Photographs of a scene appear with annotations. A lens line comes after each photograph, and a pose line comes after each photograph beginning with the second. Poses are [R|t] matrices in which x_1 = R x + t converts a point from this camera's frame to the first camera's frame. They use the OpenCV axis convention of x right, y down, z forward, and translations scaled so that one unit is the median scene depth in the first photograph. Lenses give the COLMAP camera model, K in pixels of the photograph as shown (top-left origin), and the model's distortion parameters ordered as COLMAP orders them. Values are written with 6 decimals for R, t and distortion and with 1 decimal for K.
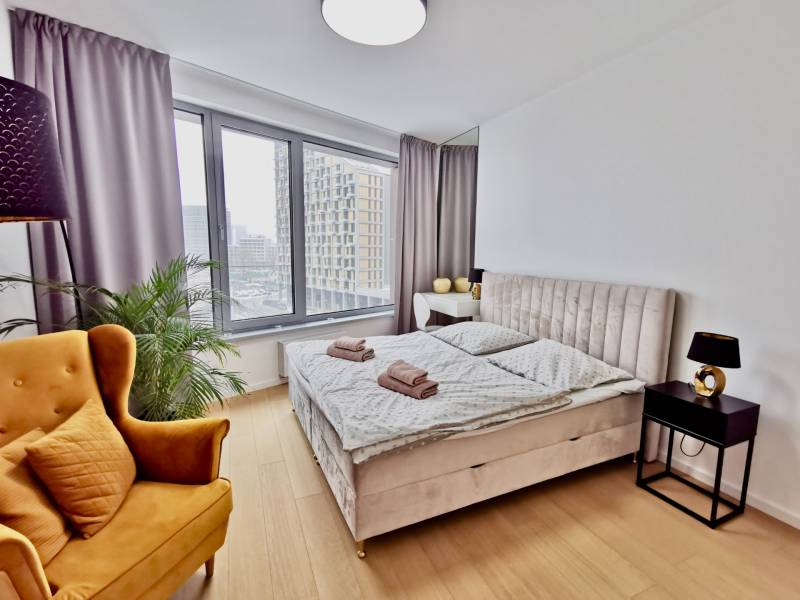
lens RADIAL K [[372.0, 0, 400.0], [0, 372.0, 300.0], [0, 0, 1]] dist [0.028044, -0.009650]
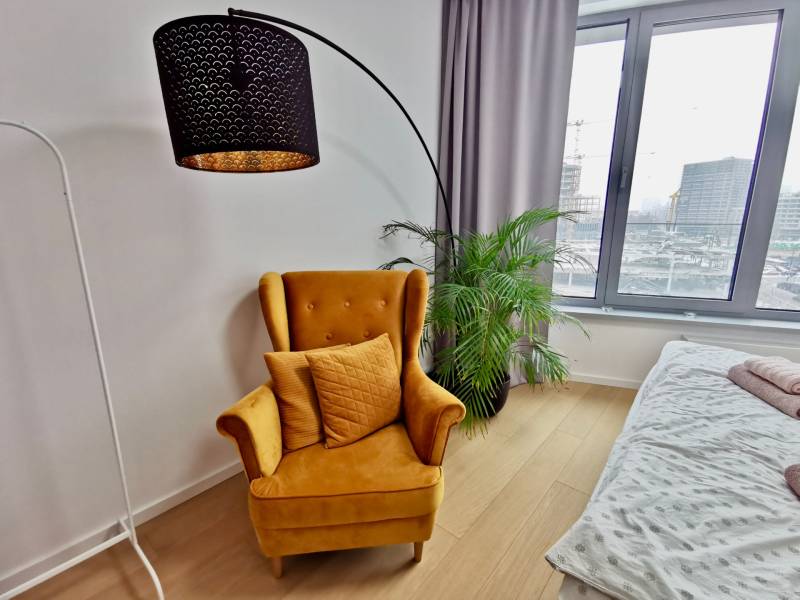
lens RADIAL K [[380.3, 0, 400.0], [0, 380.3, 300.0], [0, 0, 1]] dist [0.002073, 0.000356]
pose [[0.418930, 0.188340, -0.888271, 0.162622], [-0.109268, 0.981600, 0.156595, -0.010618], [0.901420, 0.031458, 0.431801, 0.554257]]
